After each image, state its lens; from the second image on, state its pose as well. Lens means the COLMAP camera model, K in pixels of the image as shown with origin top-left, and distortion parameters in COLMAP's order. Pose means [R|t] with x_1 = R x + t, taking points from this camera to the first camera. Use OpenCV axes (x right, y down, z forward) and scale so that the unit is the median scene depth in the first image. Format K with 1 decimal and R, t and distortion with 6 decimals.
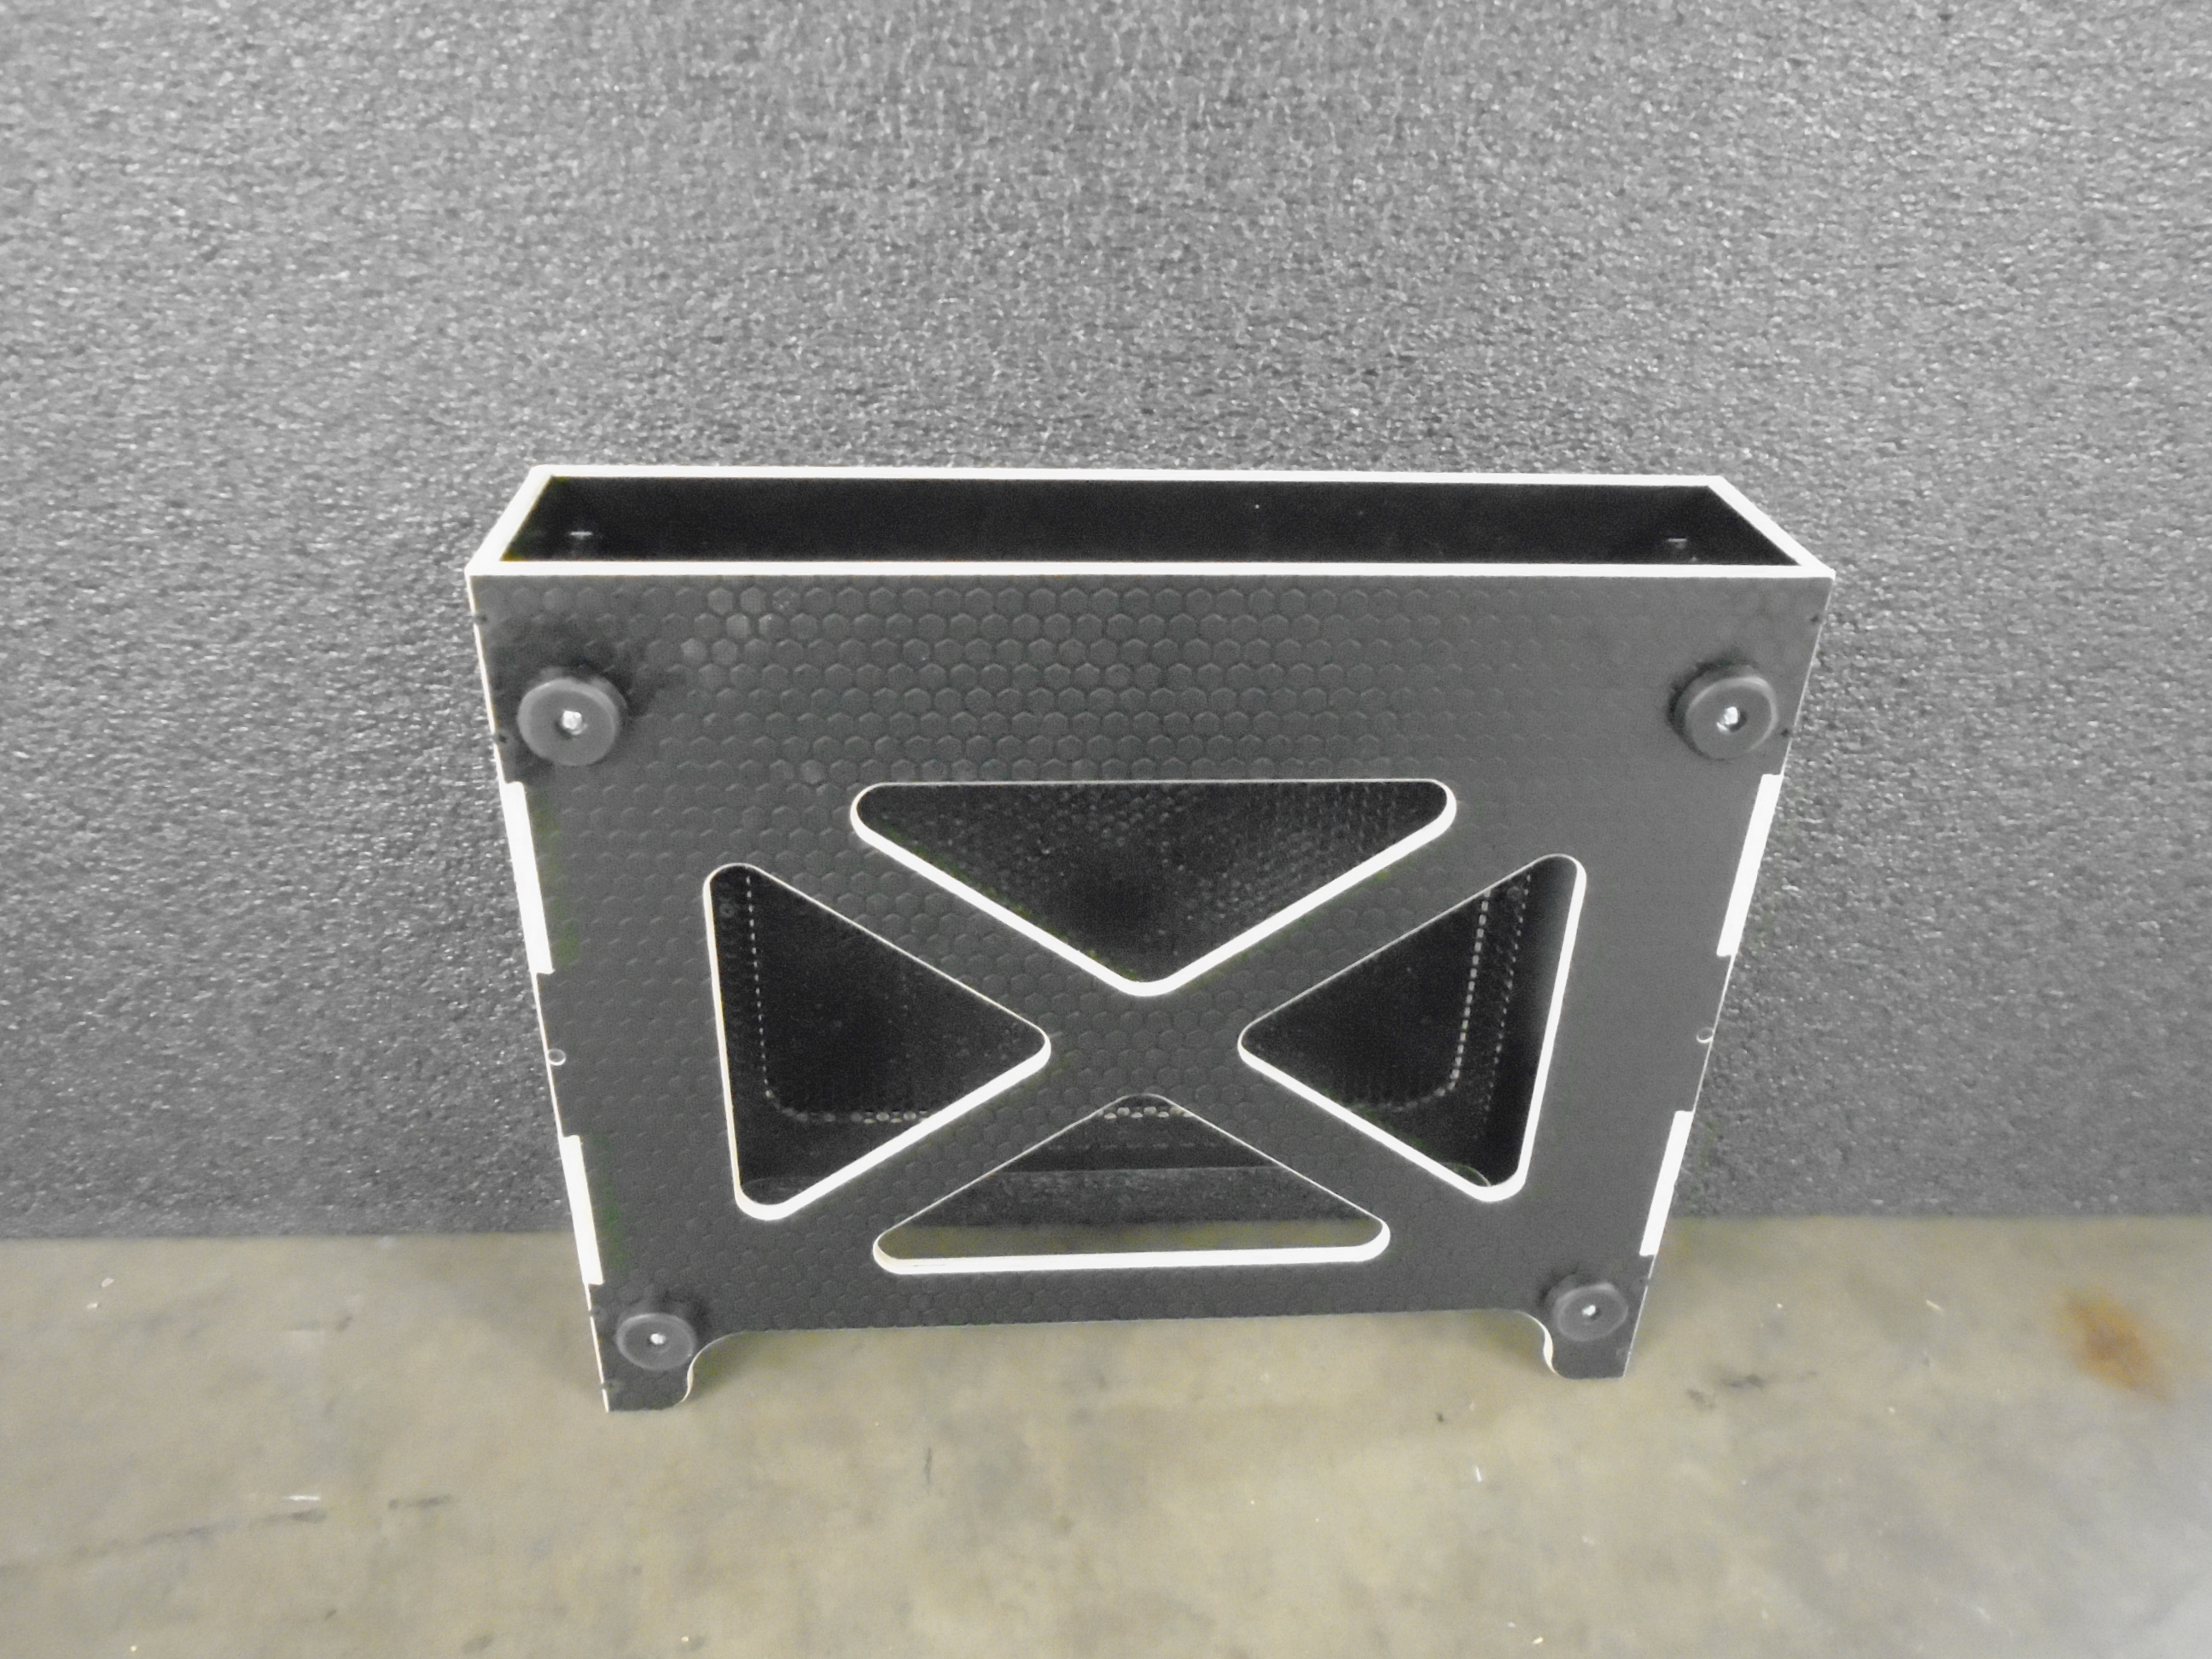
lens RADIAL K [[1697.2, 0, 1102.5], [0, 1697.2, 825.8], [0, 0, 1]] dist [-0.003240, 0.000724]
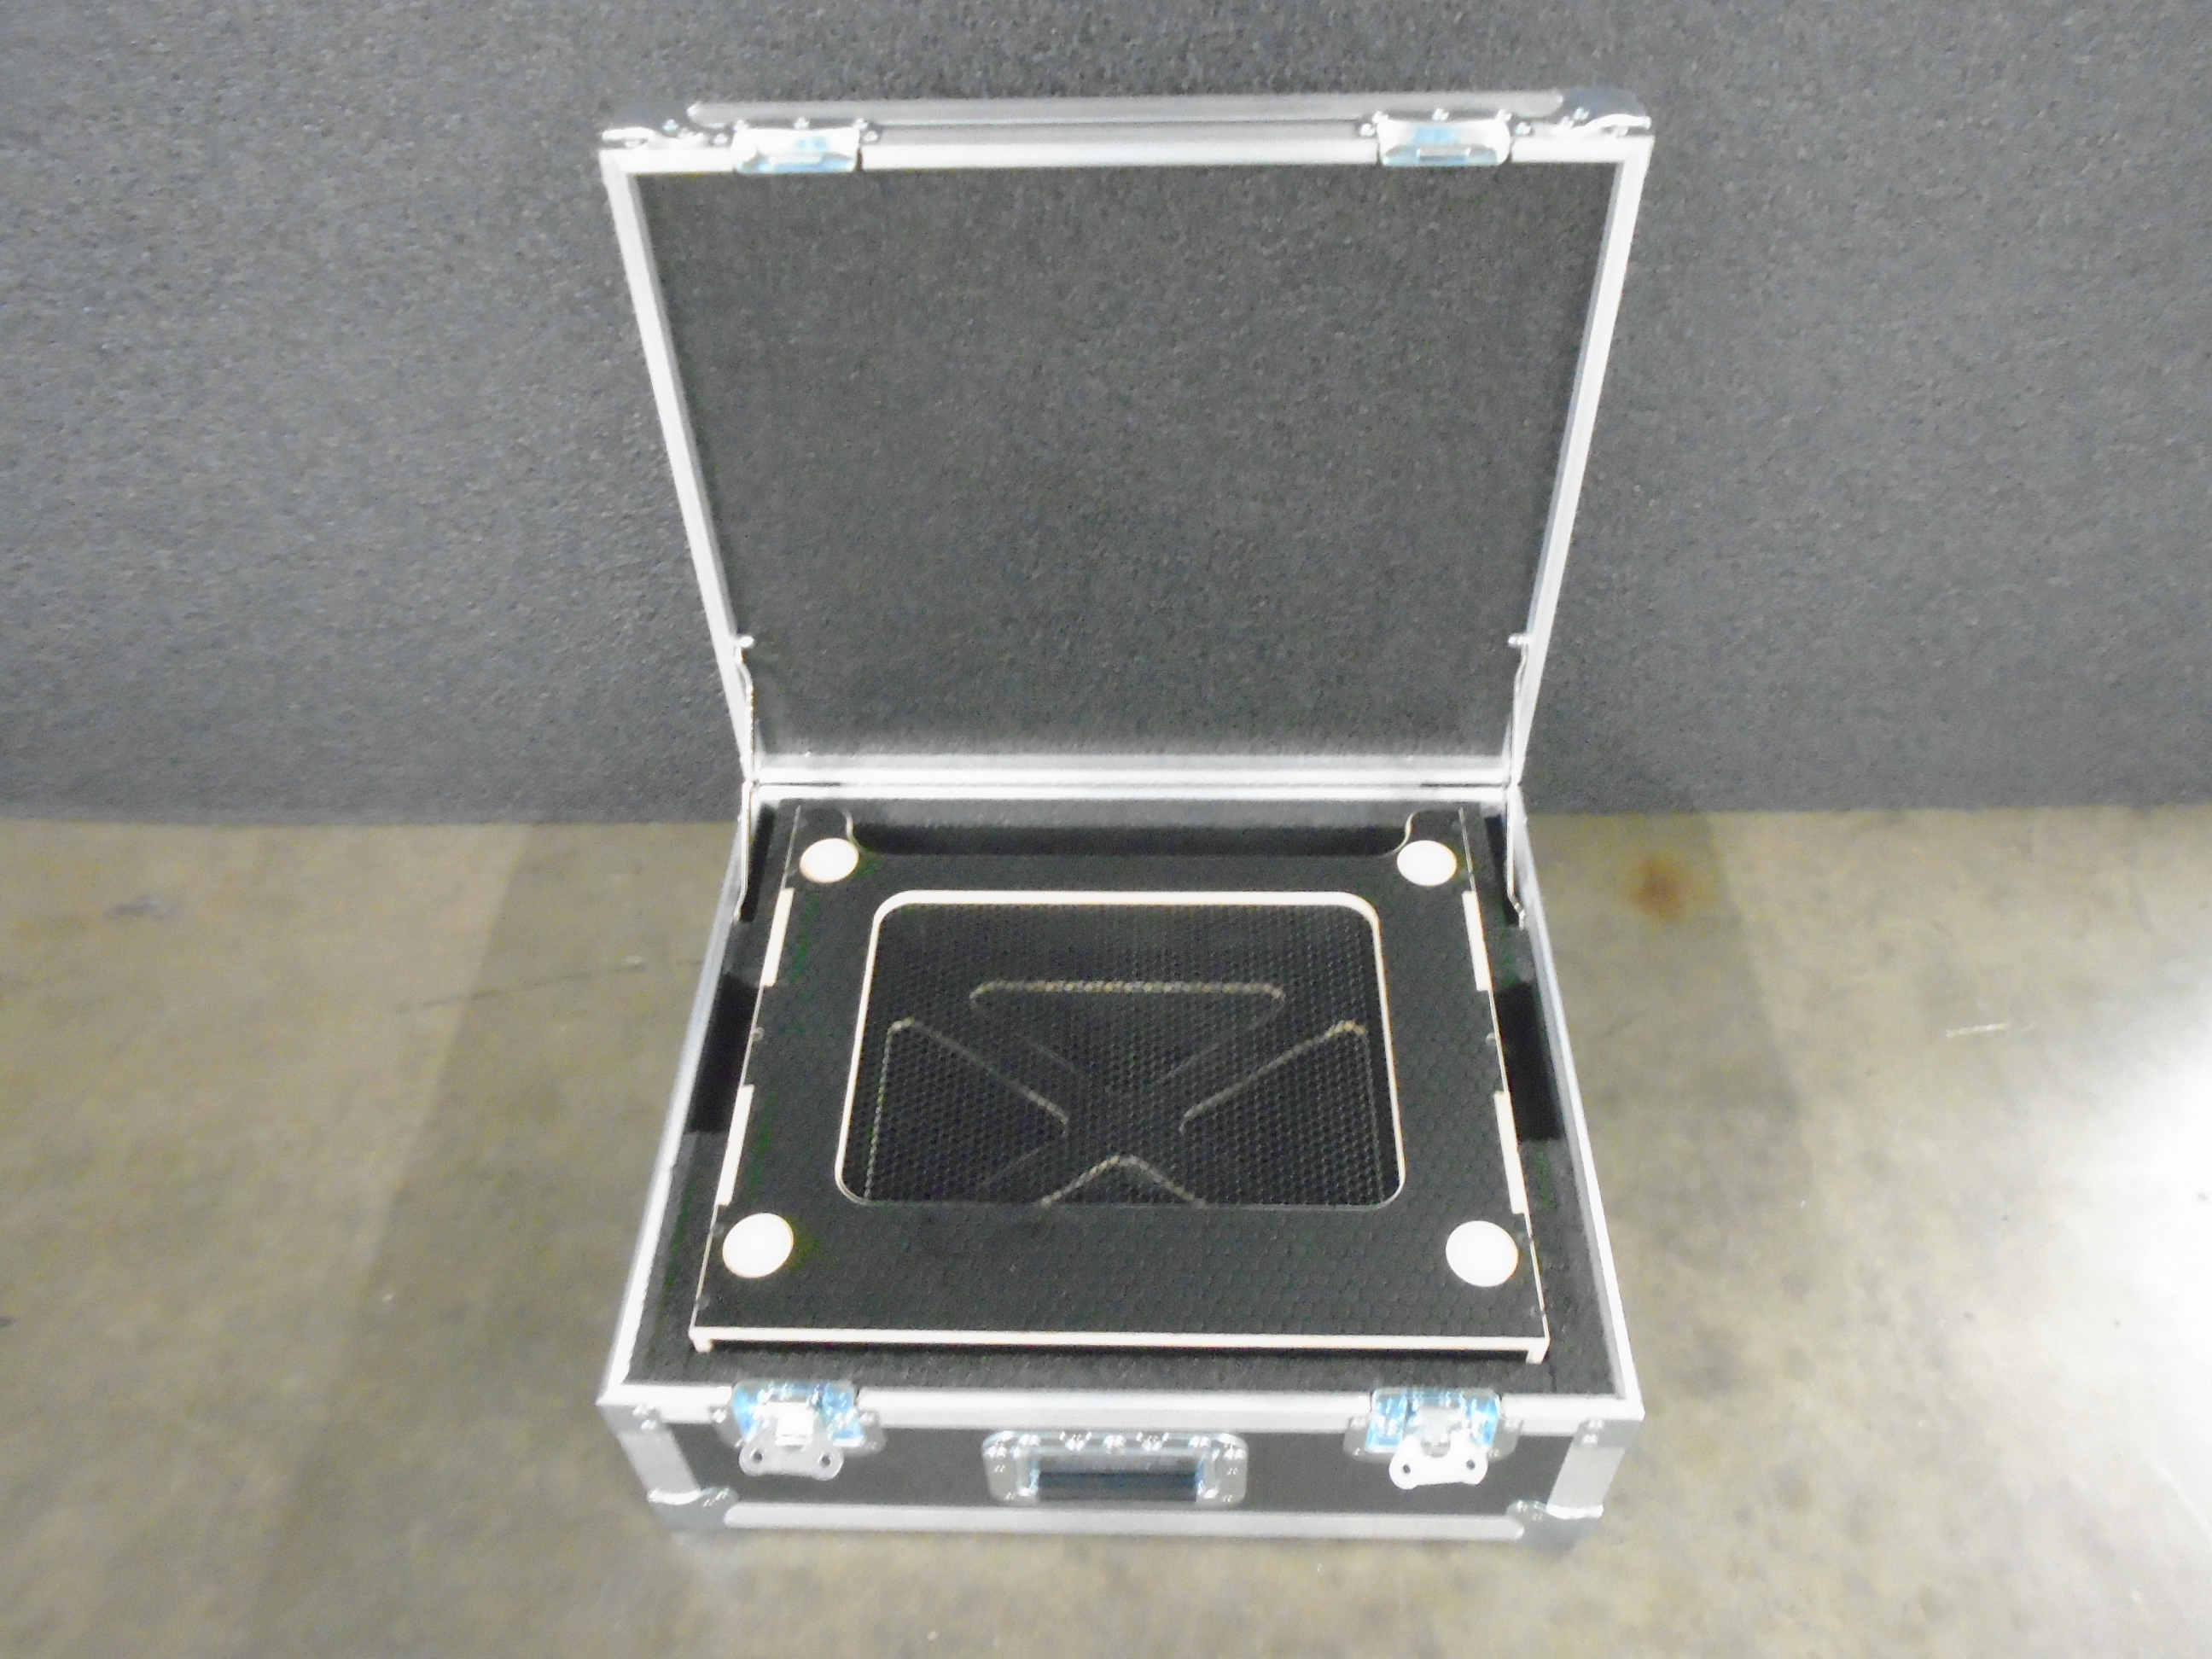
lens RADIAL K [[1697.2, 0, 1085.3], [0, 1697.2, 811.5], [0, 0, 1]] dist [-0.003240, 0.000724]
pose [[0.995920, 0.003377, -0.090179, 0.202424], [0.021179, 0.962642, 0.269947, -0.265221], [0.087722, -0.270756, 0.958643, -0.722835]]
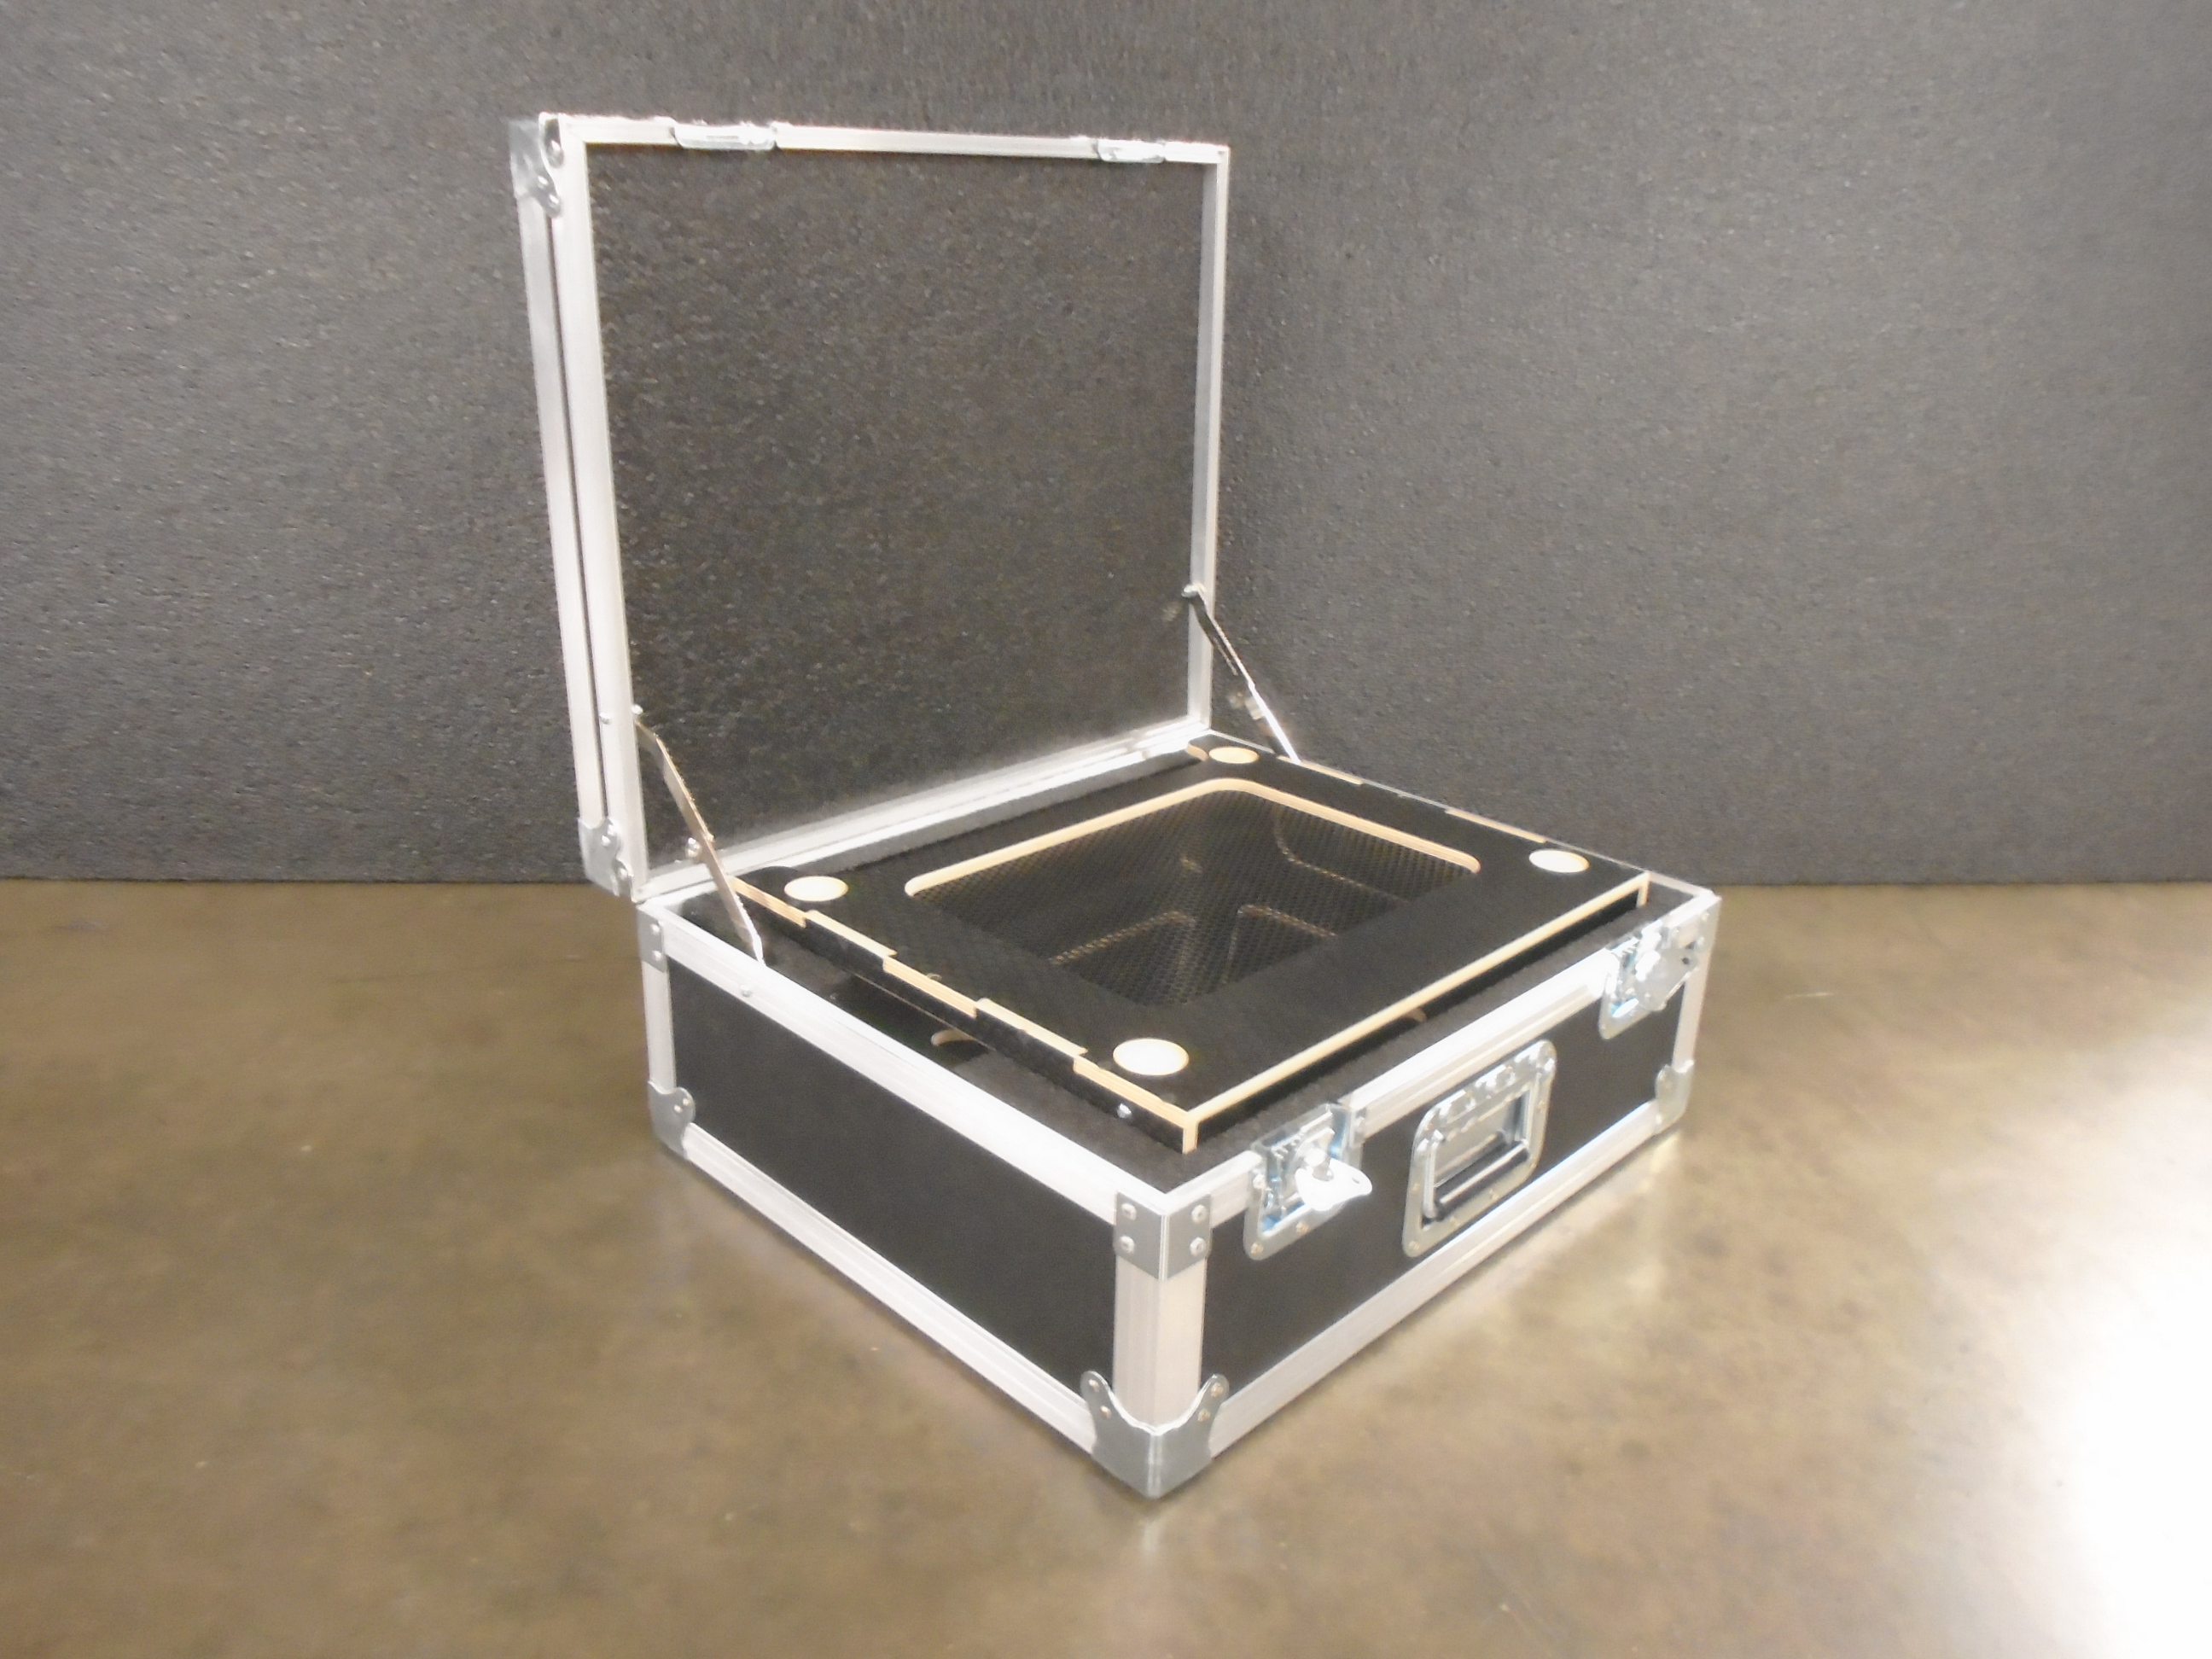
lens RADIAL K [[1697.2, 0, 1083.3], [0, 1697.2, 820.2], [0, 0, 1]] dist [-0.003240, 0.000724]
pose [[0.999952, -0.006264, 0.007554, 0.112852], [0.007422, 0.986329, -0.164623, 0.560632], [-0.006420, 0.164671, 0.986328, -0.975533]]
